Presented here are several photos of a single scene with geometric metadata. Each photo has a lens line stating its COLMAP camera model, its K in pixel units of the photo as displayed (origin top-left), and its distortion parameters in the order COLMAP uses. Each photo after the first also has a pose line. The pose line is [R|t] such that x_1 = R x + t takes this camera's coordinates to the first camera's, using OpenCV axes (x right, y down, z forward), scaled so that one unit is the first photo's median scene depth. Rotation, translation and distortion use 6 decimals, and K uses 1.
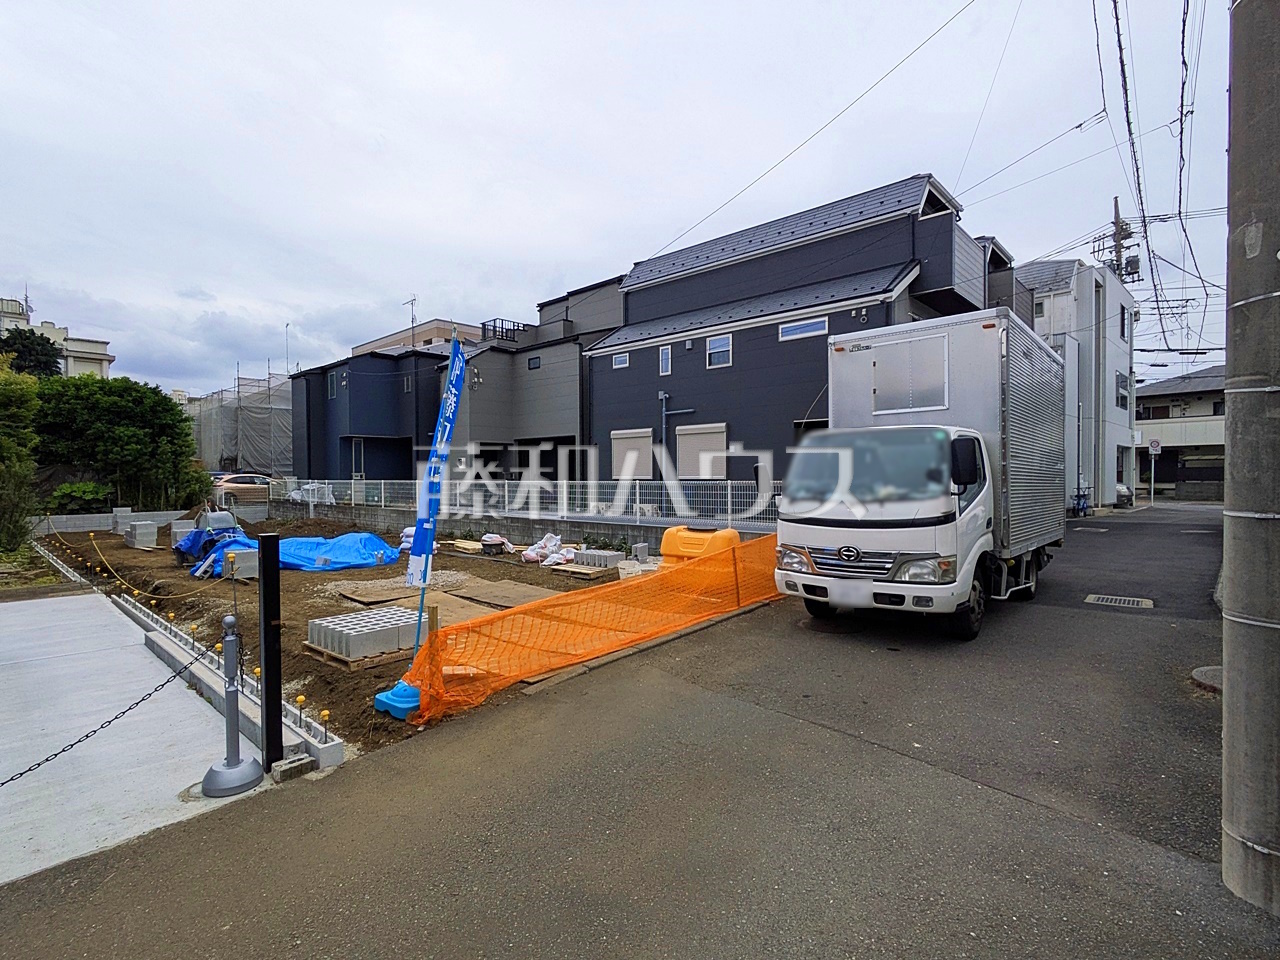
lens RADIAL K [[632.6, 0, 640.0], [0, 632.6, 480.0], [0, 0, 1]] dist [0.002151, 0.000313]
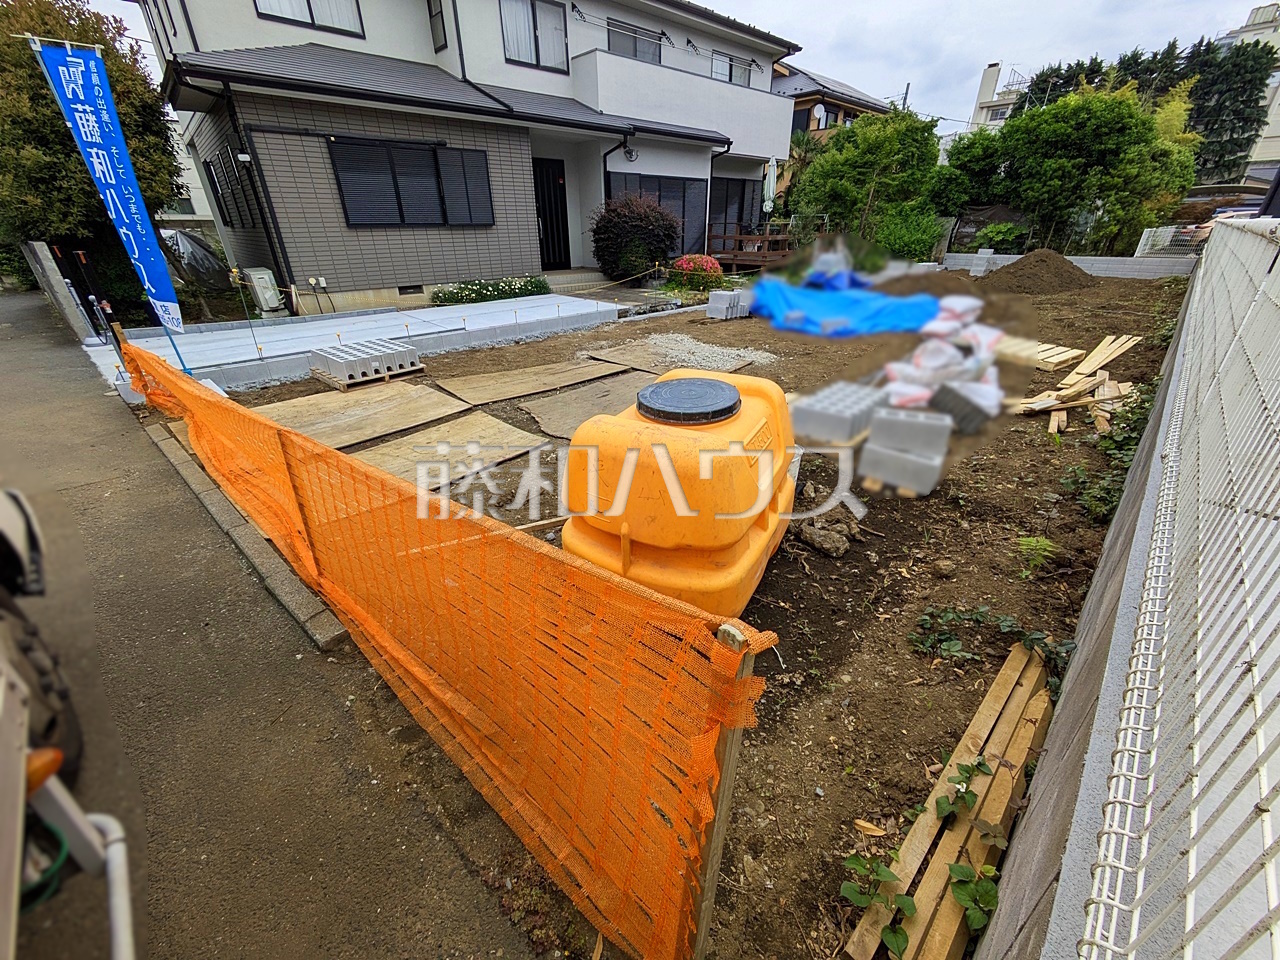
lens RADIAL K [[506.2, 0, 639.1], [0, 506.2, 472.4], [0, 0, 1]] dist [0.002005, 0.000284]
pose [[-0.043950, 0.445013, -0.894445, 0.139126], [0.000354, 0.895317, 0.445429, 0.000281], [0.999034, 0.019260, -0.039507, 0.415485]]
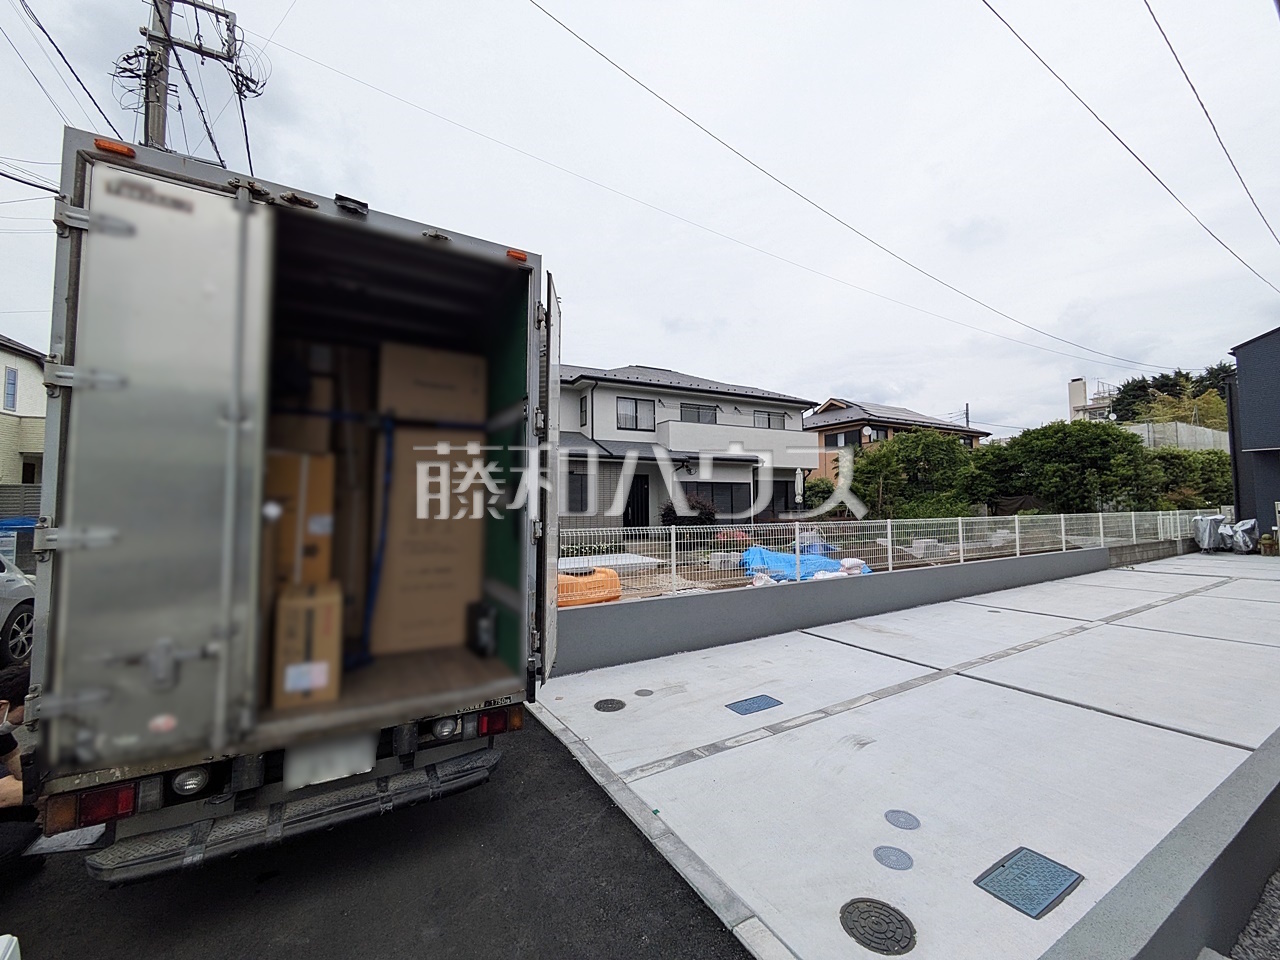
lens RADIAL K [[506.2, 0, 639.1], [0, 506.2, 472.4], [0, 0, 1]] dist [0.002005, 0.000284]
pose [[-0.294504, -0.054549, -0.954092, 0.354901], [0.000736, 0.998356, -0.057307, -0.013061], [0.955650, -0.017579, -0.293980, 0.556190]]
